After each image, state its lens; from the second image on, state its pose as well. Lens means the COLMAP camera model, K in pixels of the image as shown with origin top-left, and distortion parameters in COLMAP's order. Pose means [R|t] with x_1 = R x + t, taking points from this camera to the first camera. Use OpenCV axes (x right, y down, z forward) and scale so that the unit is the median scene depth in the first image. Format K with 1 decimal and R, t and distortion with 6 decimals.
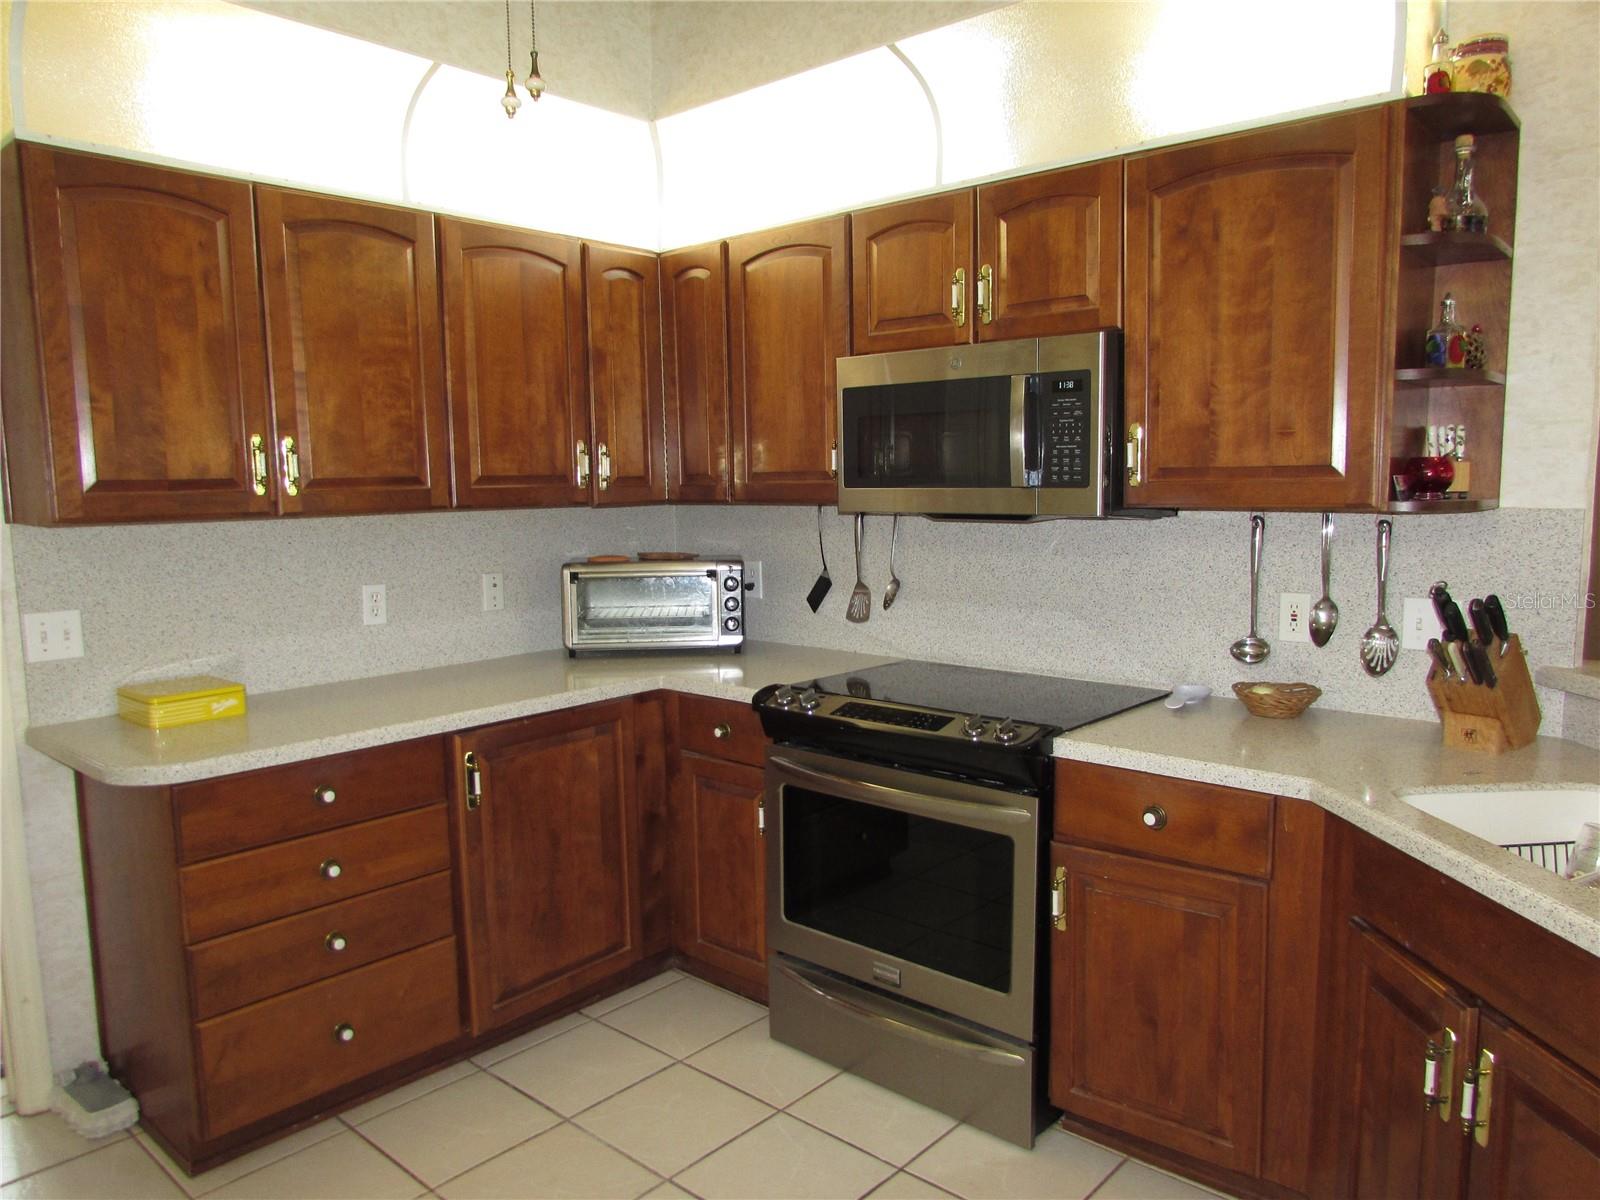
lens RADIAL K [[1140.1, 0, 800.0], [0, 1140.1, 600.0], [0, 0, 1]] dist [-0.000622, -0.000236]
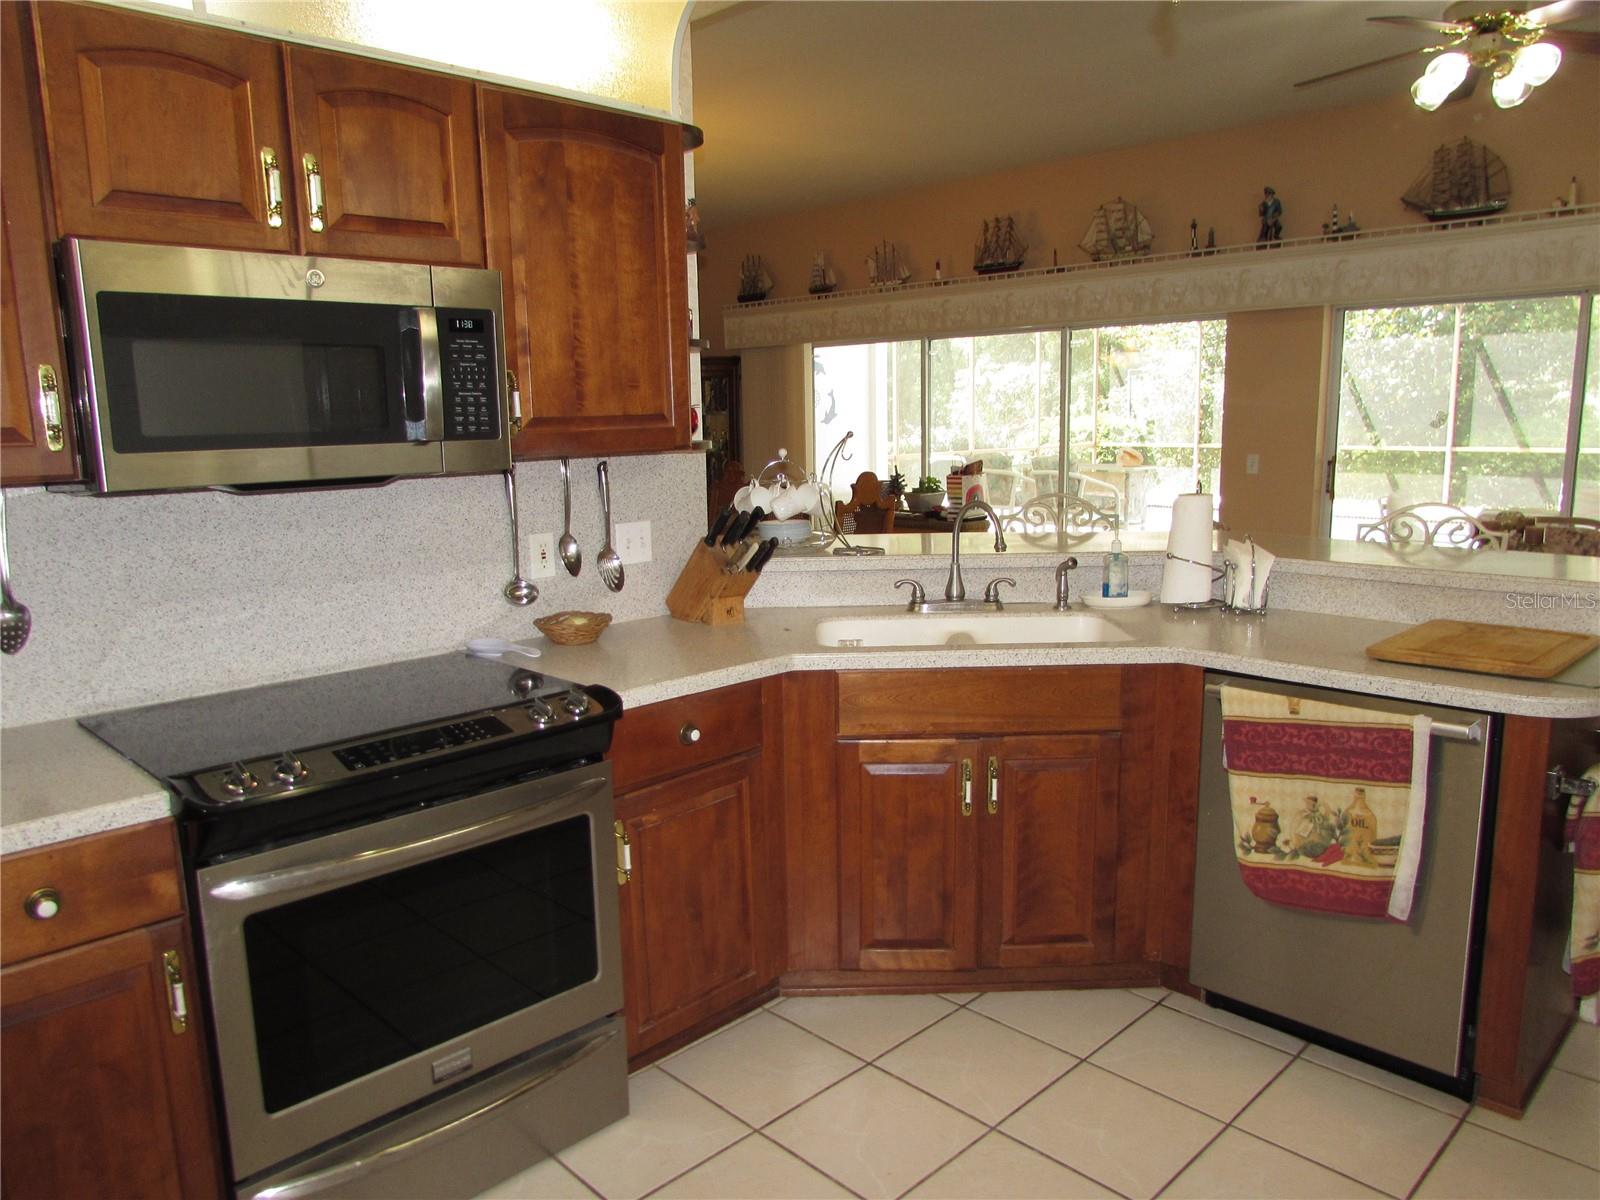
lens RADIAL K [[1133.9, 0, 800.0], [0, 1133.9, 600.0], [0, 0, 1]] dist [-0.036295, 0.000380]
pose [[0.068835, -0.155277, 0.985470, -0.648149], [0.125787, 0.981280, 0.145830, -0.072640], [-0.989666, 0.113921, 0.087078, 0.687237]]
